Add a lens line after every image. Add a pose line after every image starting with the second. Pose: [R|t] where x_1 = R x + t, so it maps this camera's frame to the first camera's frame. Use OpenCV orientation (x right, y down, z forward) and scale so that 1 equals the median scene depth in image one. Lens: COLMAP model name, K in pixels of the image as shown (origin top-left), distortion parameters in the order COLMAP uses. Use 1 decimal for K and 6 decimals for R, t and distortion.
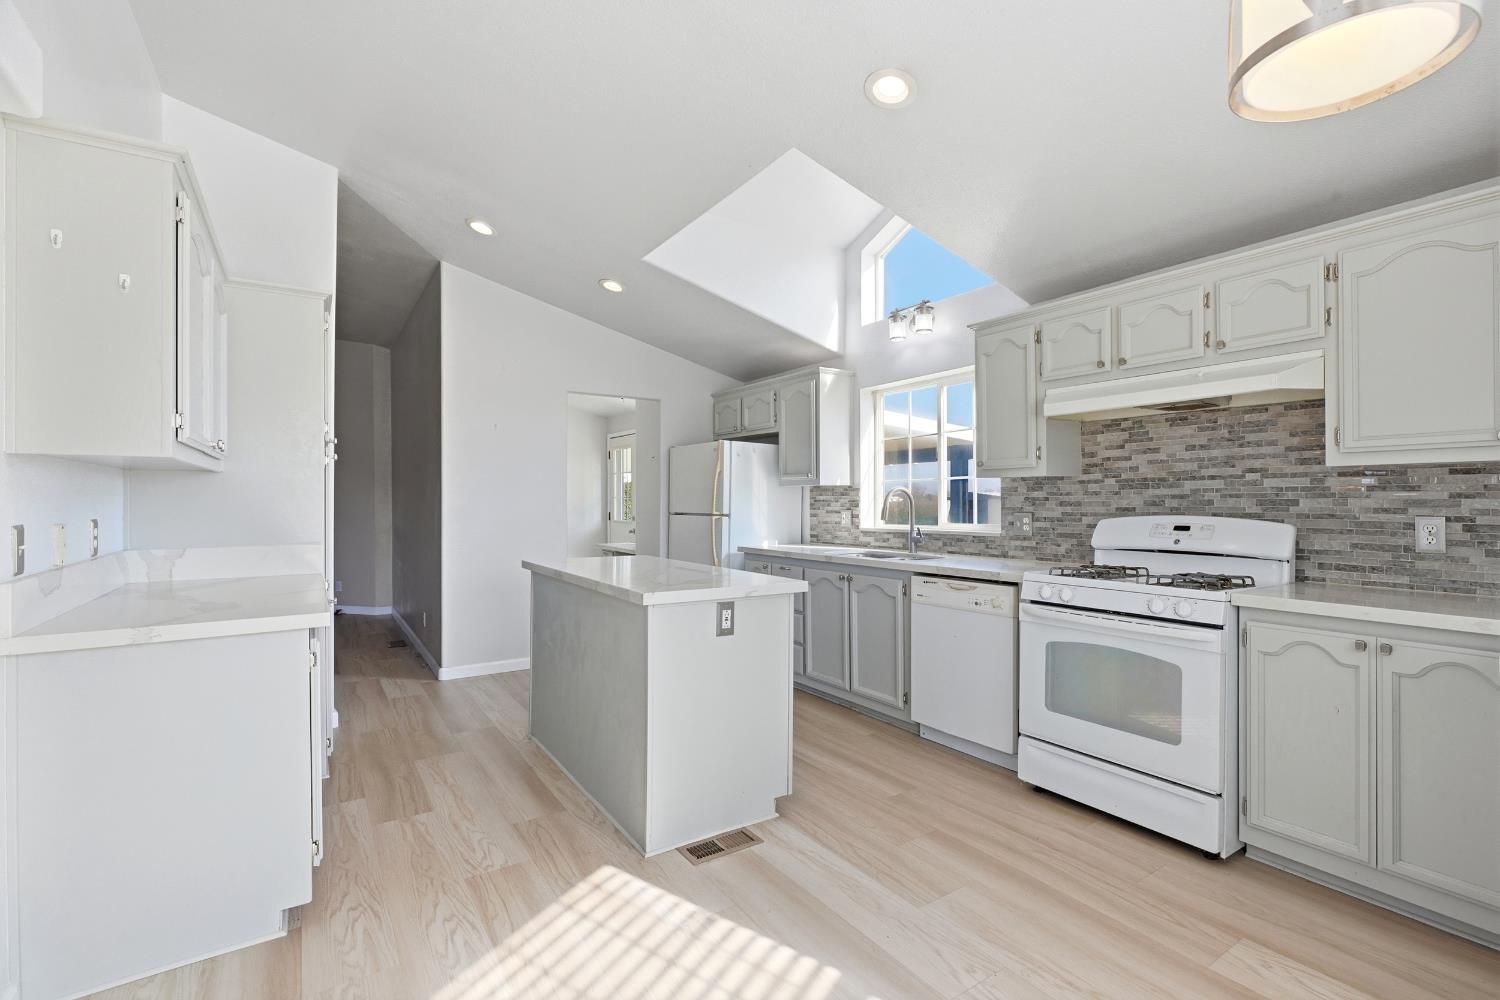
lens RADIAL K [[685.1, 0, 743.8], [0, 685.1, 496.3], [0, 0, 1]] dist [0.000239, -0.000748]
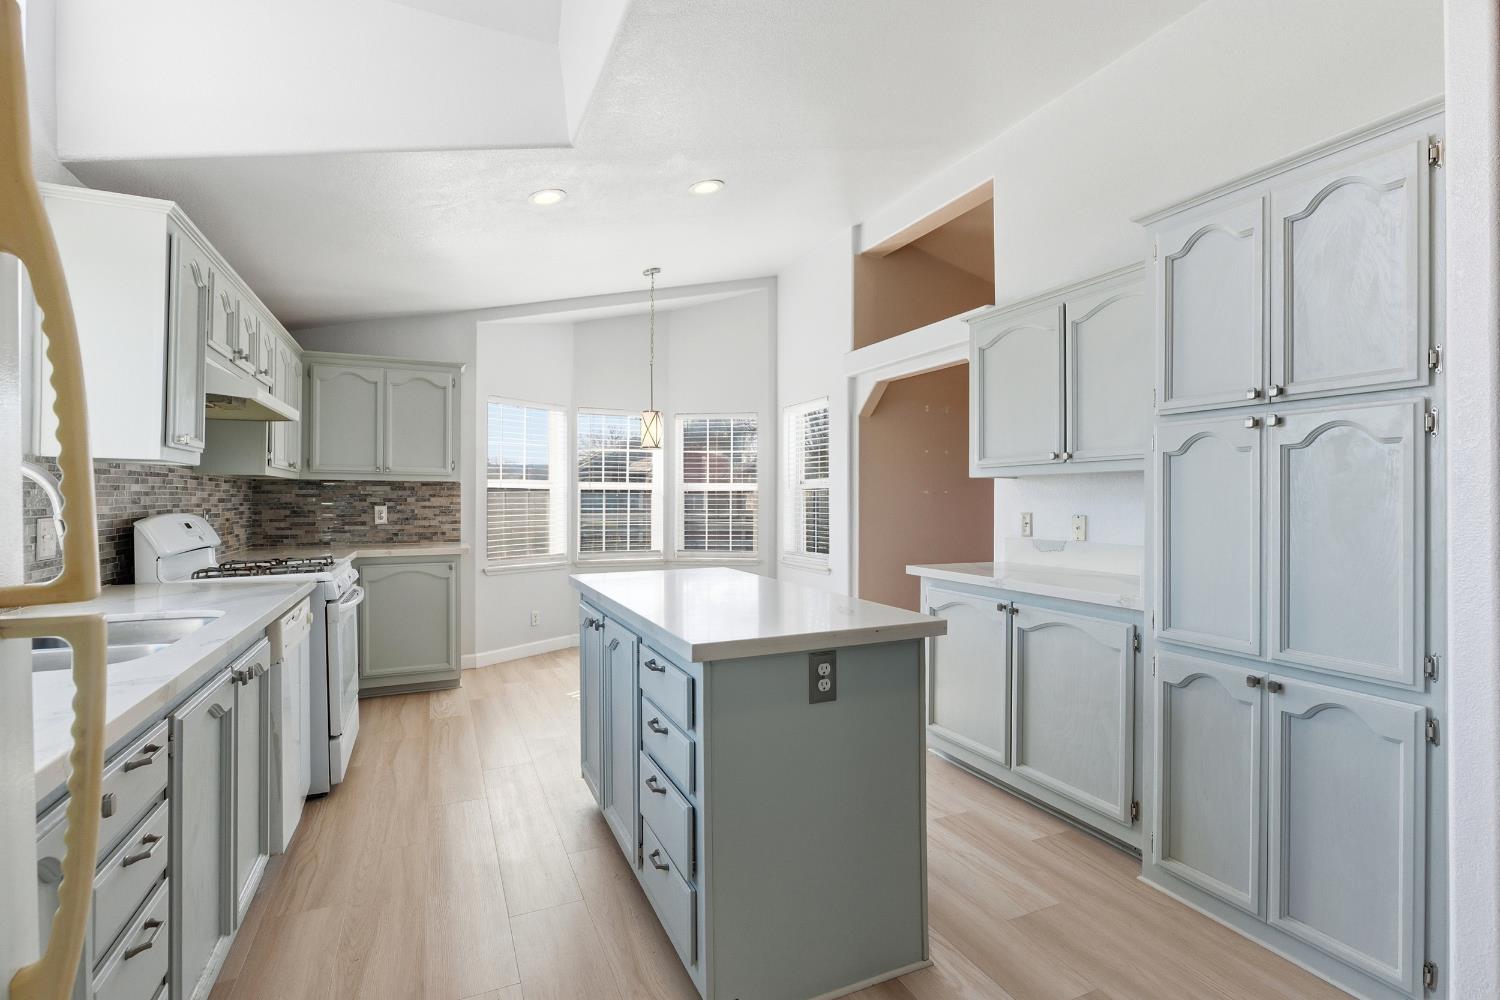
lens RADIAL K [[685.1, 0, 764.7], [0, 685.1, 505.4], [0, 0, 1]] dist [0.000239, -0.000748]
pose [[-0.991738, -0.003239, 0.128239, -0.323361], [-0.003036, 0.999994, 0.001777, 0.012438], [-0.128244, 0.001373, -0.991742, 1.897222]]
